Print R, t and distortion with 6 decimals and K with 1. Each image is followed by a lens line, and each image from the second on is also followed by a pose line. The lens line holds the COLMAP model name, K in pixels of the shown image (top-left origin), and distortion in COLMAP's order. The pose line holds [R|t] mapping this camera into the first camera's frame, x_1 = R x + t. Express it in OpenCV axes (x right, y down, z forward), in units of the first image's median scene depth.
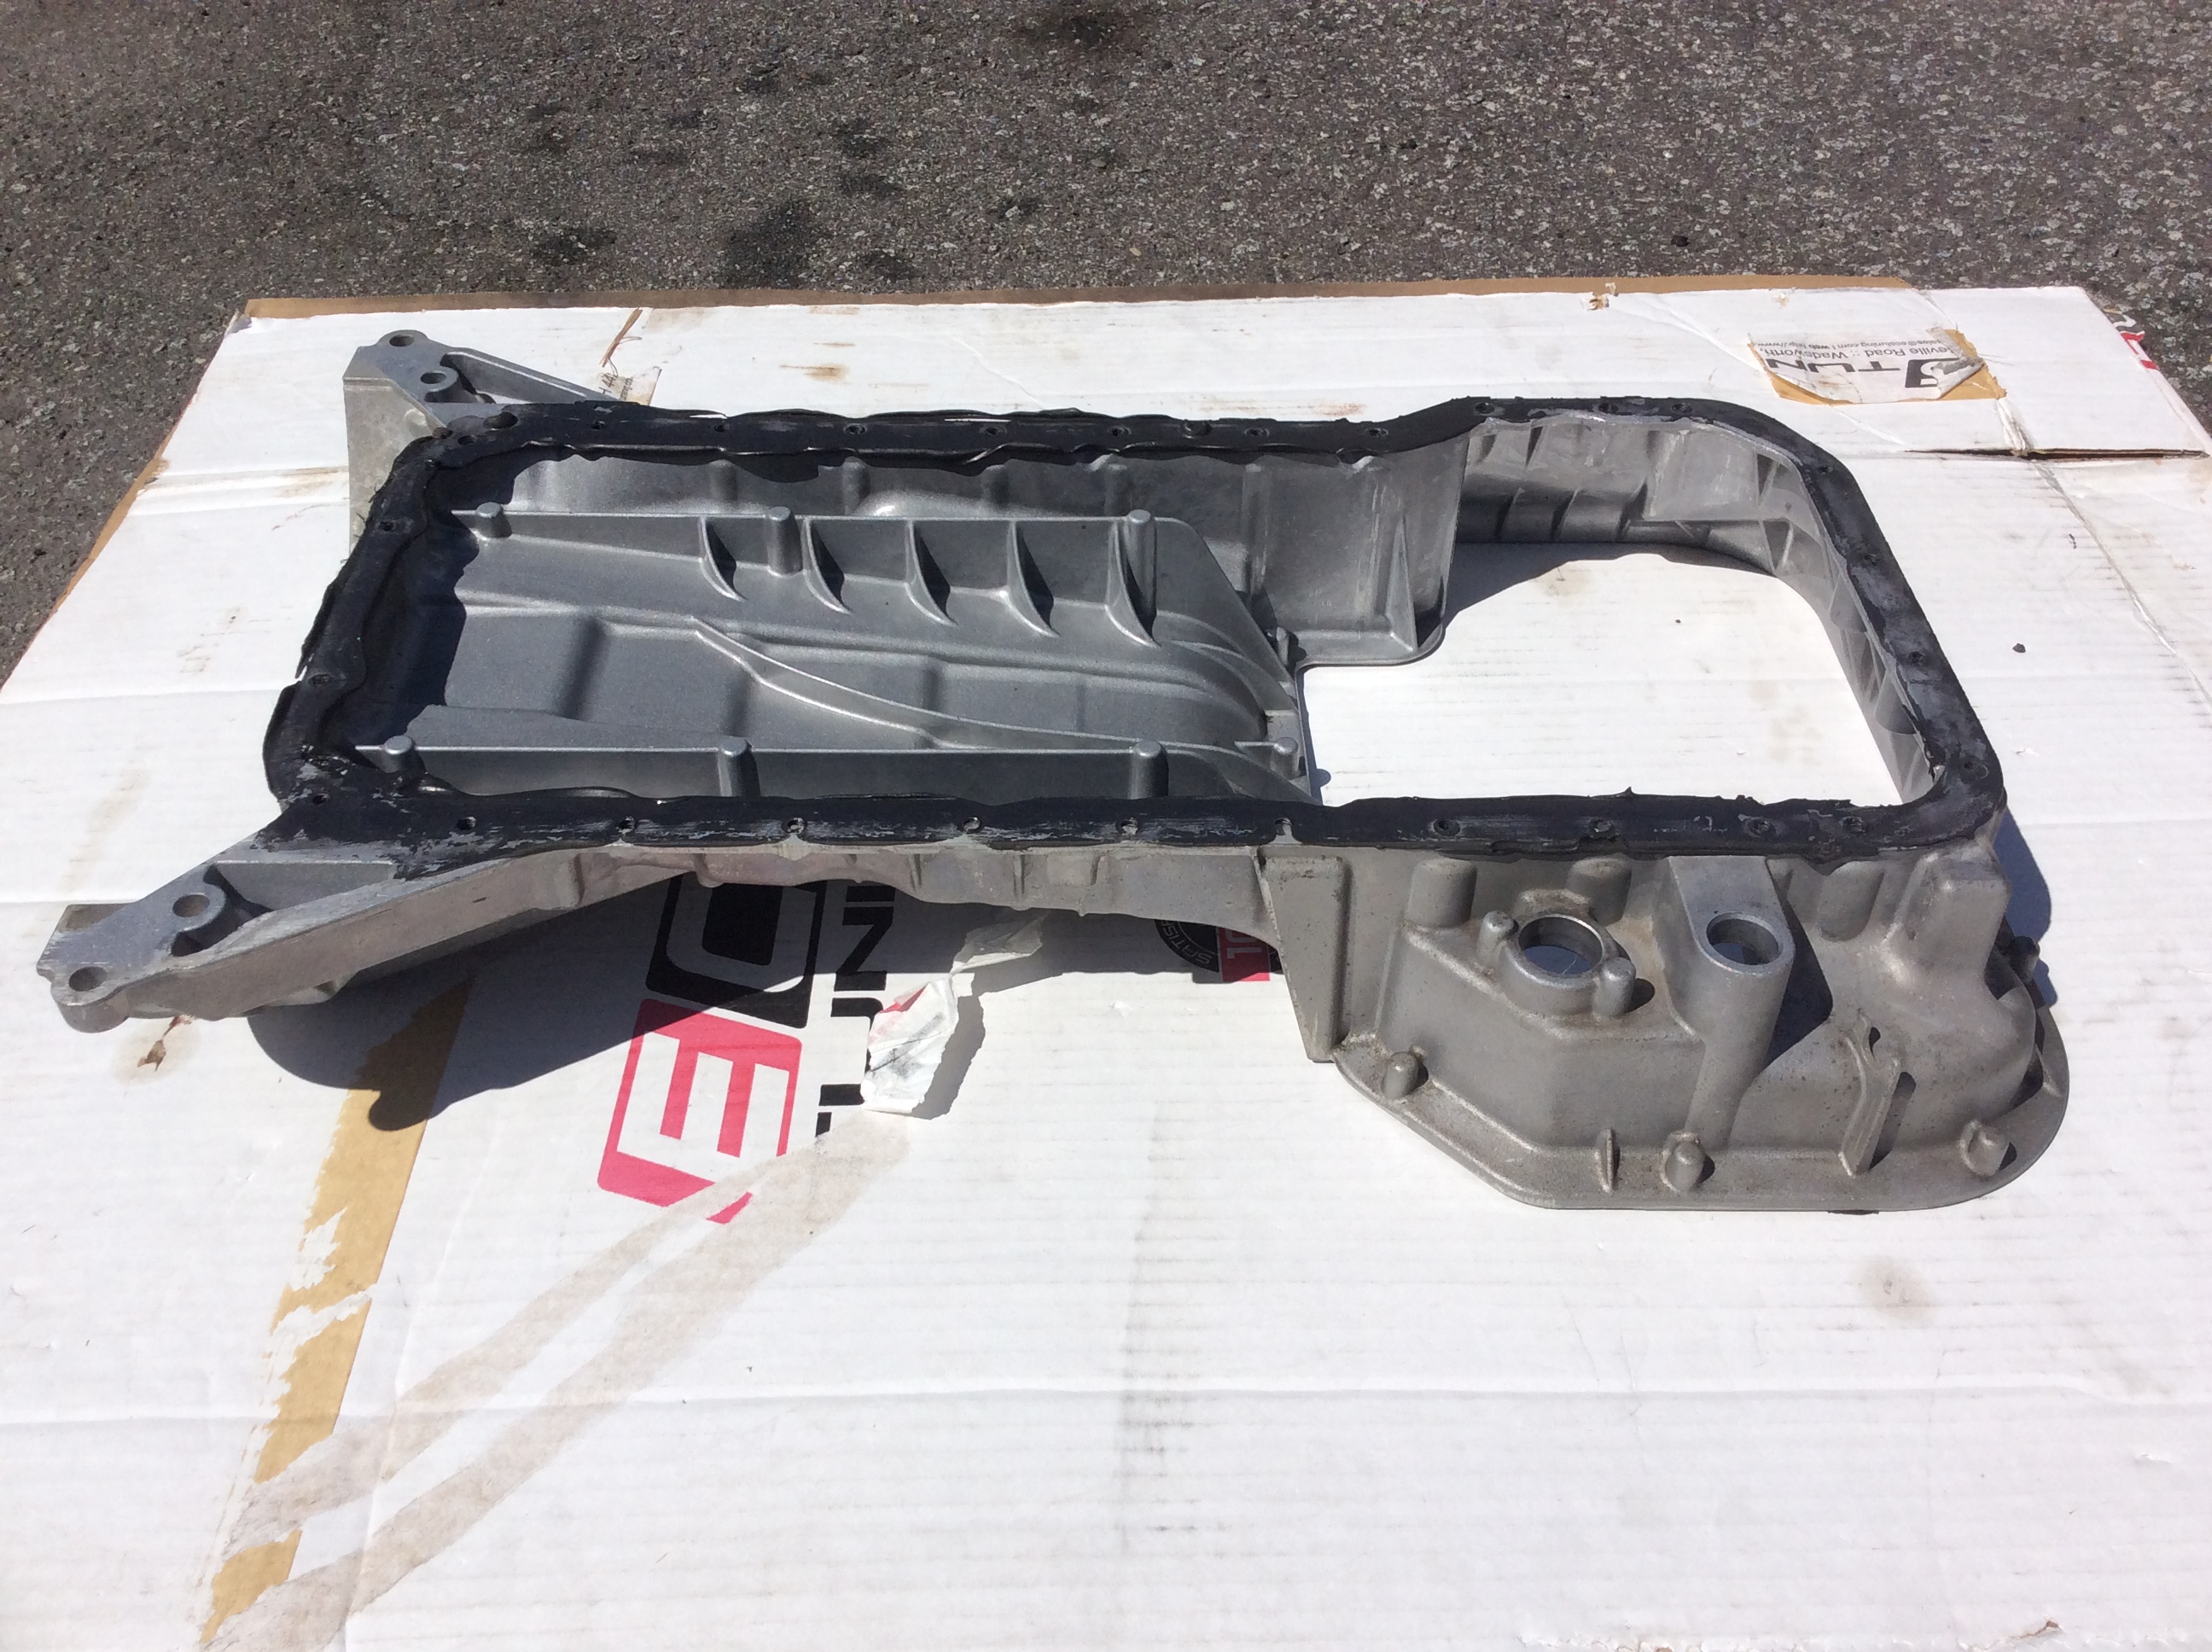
lens RADIAL K [[2007.4, 0, 1096.6], [0, 2007.4, 841.7], [0, 0, 1]] dist [0.120445, -0.321398]
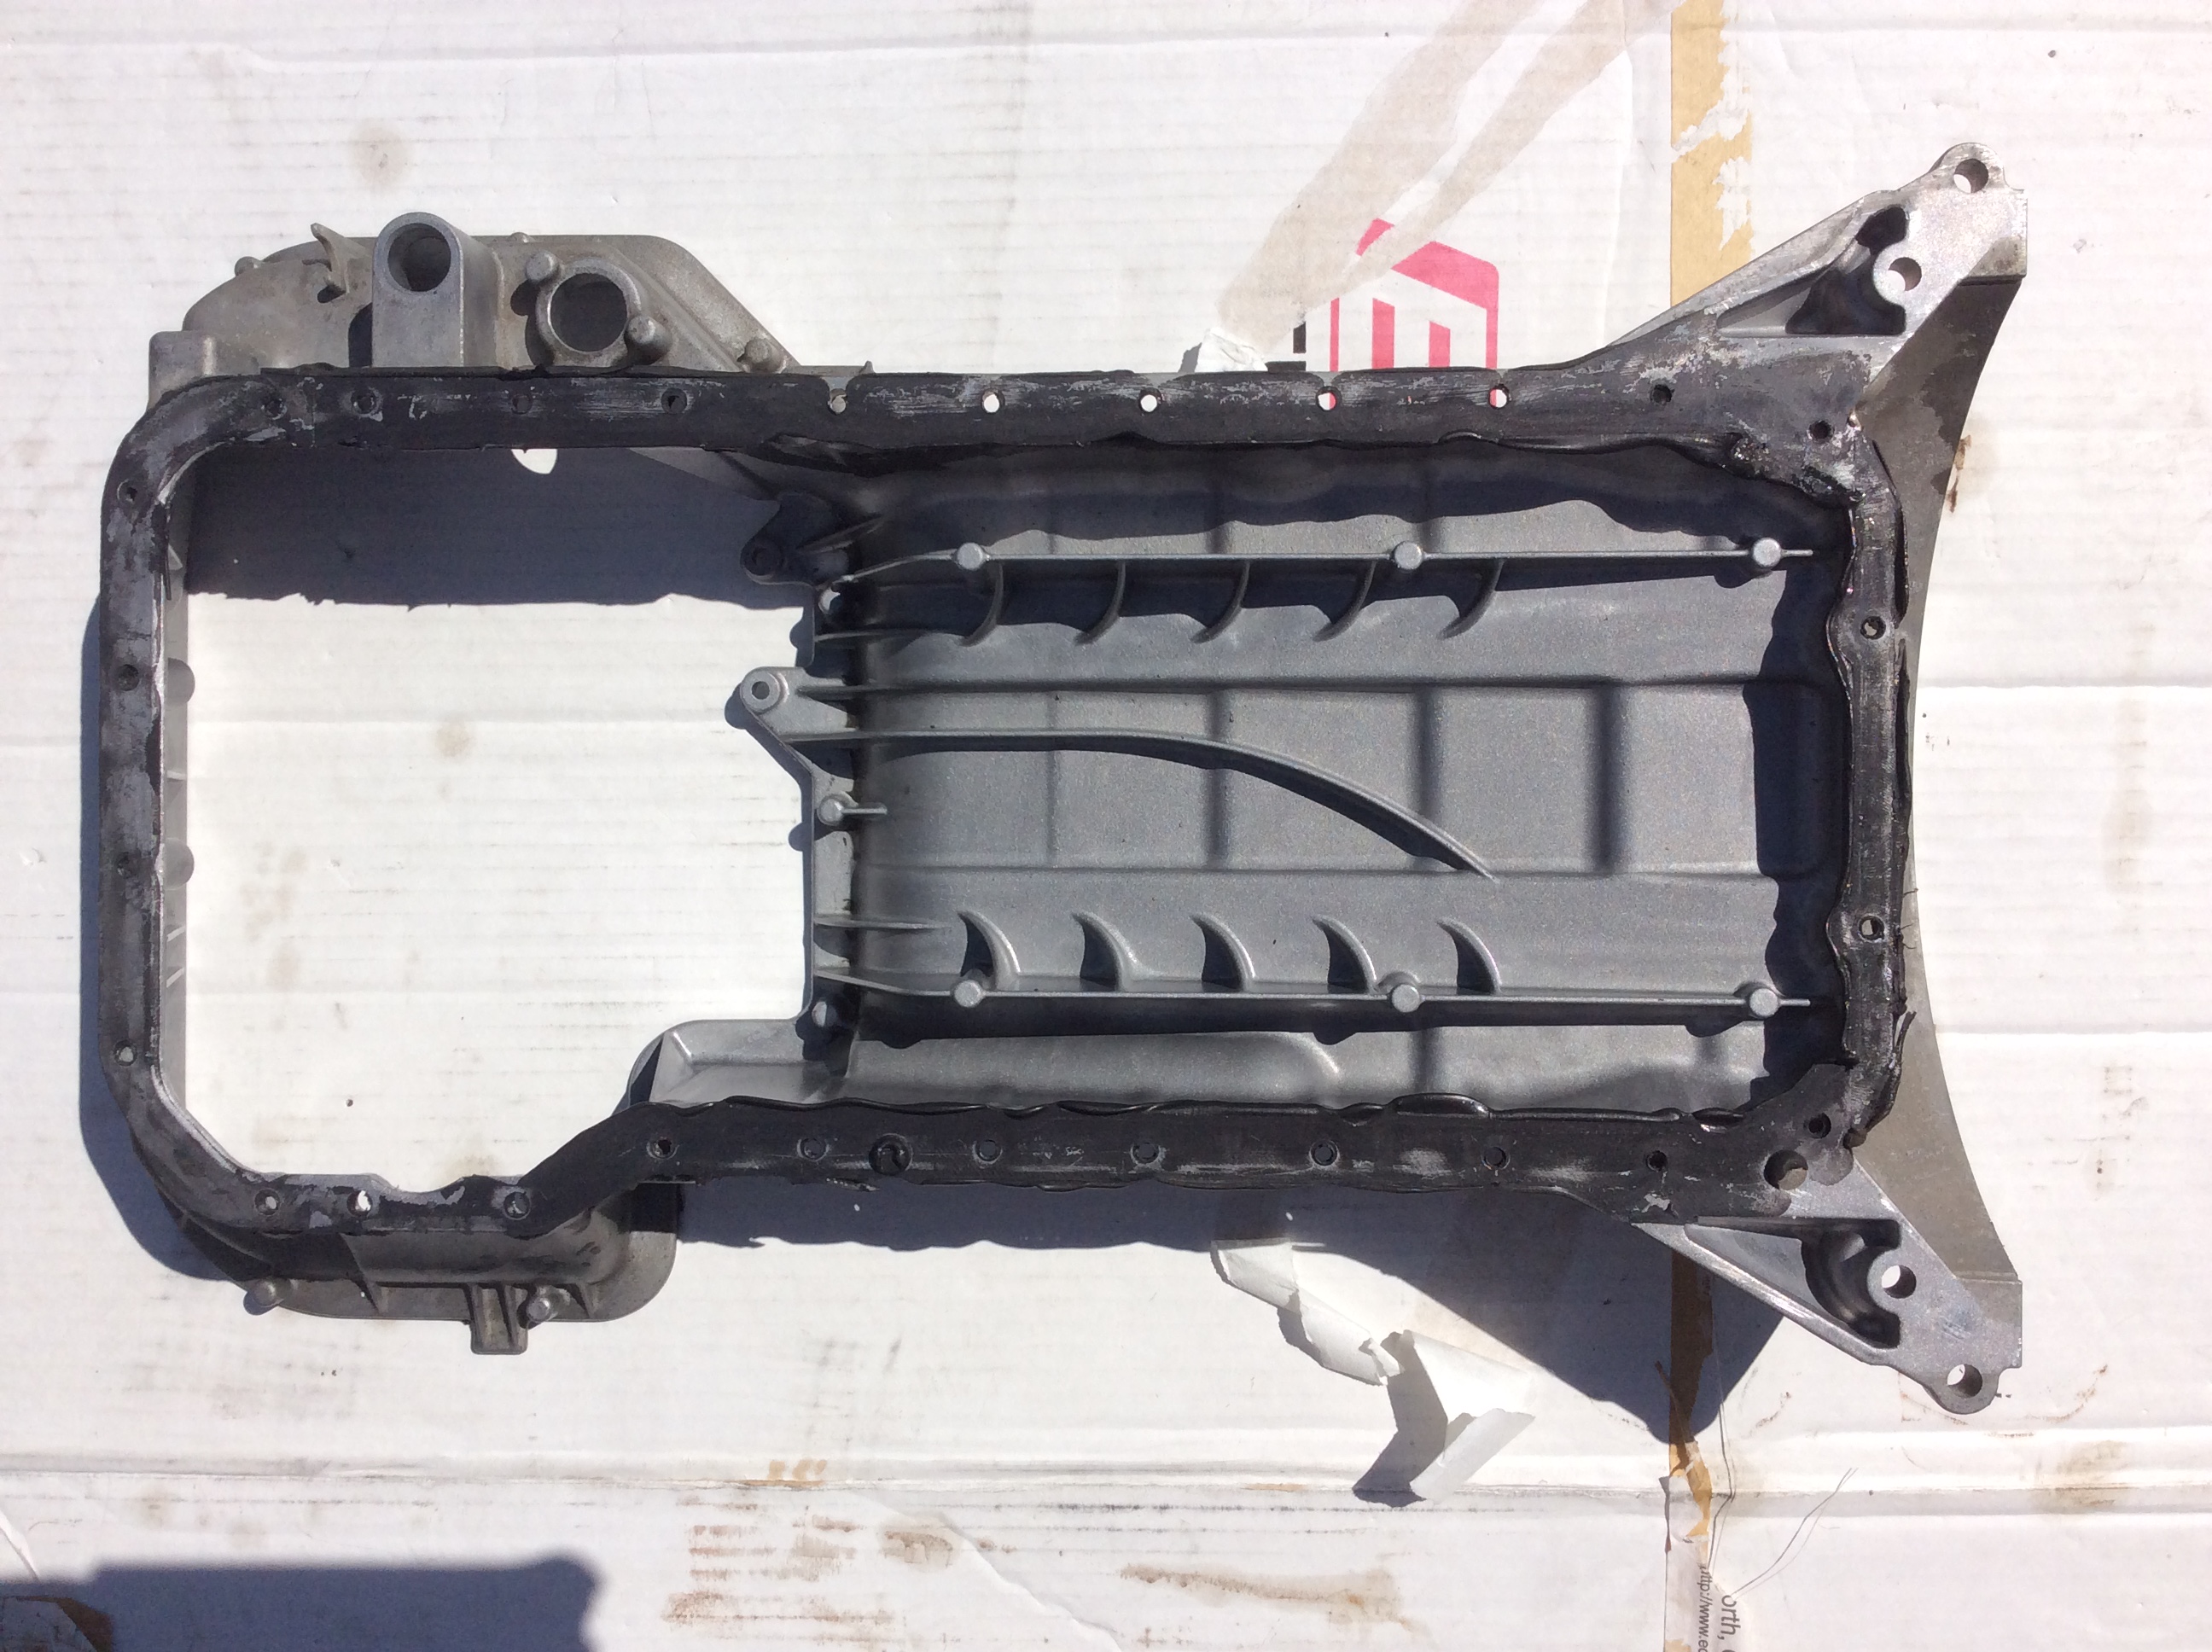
lens RADIAL K [[2014.2, 0, 1158.2], [0, 2014.2, 837.0], [0, 0, 1]] dist [0.126570, -0.301718]
pose [[-0.999641, -0.007203, 0.025811, -0.092259], [0.024077, -0.664244, 0.747128, -0.885415], [0.011763, 0.747481, 0.664179, 0.493998]]
